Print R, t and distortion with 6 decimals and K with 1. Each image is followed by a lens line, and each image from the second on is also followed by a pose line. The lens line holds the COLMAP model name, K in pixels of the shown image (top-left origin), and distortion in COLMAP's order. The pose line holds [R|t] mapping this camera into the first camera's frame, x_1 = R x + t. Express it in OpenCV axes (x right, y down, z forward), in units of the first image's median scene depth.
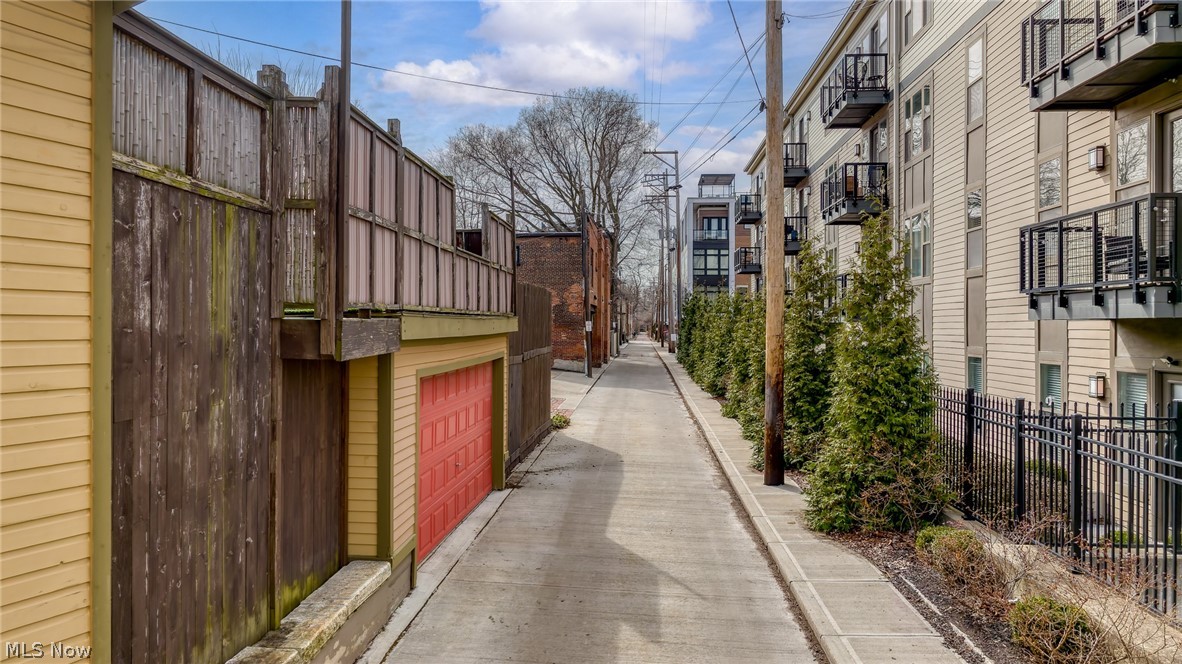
lens RADIAL K [[827.1, 0, 590.0], [0, 827.1, 328.6], [0, 0, 1]] dist [-0.006077, -0.000375]
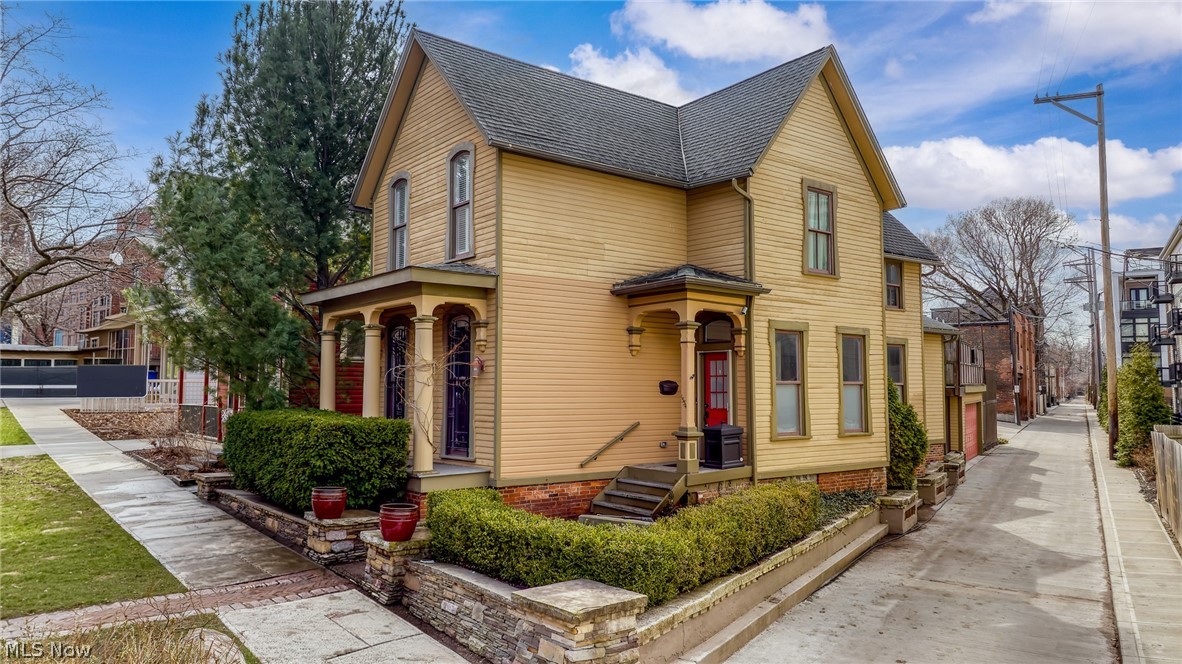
lens RADIAL K [[827.1, 0, 590.0], [0, 827.1, 328.6], [0, 0, 1]] dist [-0.006077, -0.000375]
pose [[0.889555, -0.030098, -0.455836, -0.002458], [-0.004237, 0.997241, -0.074114, 0.001028], [0.456809, 0.067860, 0.886973, -0.345684]]
